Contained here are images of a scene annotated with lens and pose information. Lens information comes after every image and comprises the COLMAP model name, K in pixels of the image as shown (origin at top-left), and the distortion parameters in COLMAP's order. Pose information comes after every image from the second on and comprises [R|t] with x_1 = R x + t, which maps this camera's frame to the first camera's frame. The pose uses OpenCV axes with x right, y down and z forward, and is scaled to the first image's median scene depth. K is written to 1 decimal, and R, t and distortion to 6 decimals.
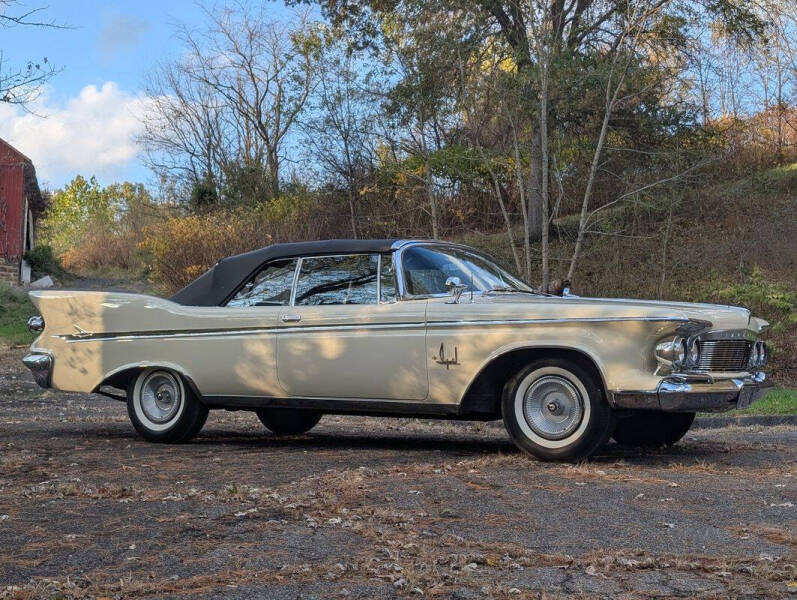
lens RADIAL K [[1216.1, 0, 372.8], [0, 1216.1, 296.2], [0, 0, 1]] dist [0.248228, -1.293715]
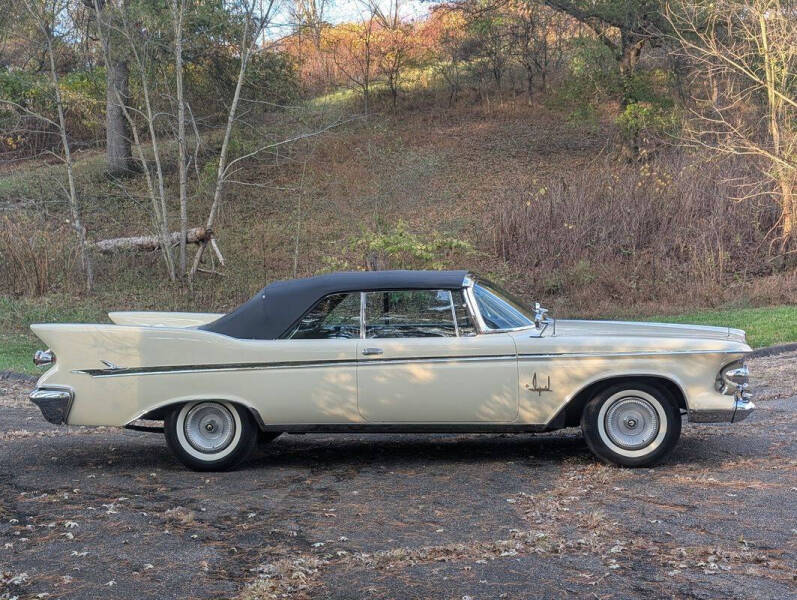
lens RADIAL K [[1213.4, 0, 398.5], [0, 1213.4, 300.0], [0, 0, 1]] dist [0.204167, -0.872148]
pose [[0.904511, -0.039721, 0.424597, -0.502046], [0.008399, 0.997119, 0.075388, -0.108623], [-0.426368, -0.064623, 0.902238, 0.019795]]
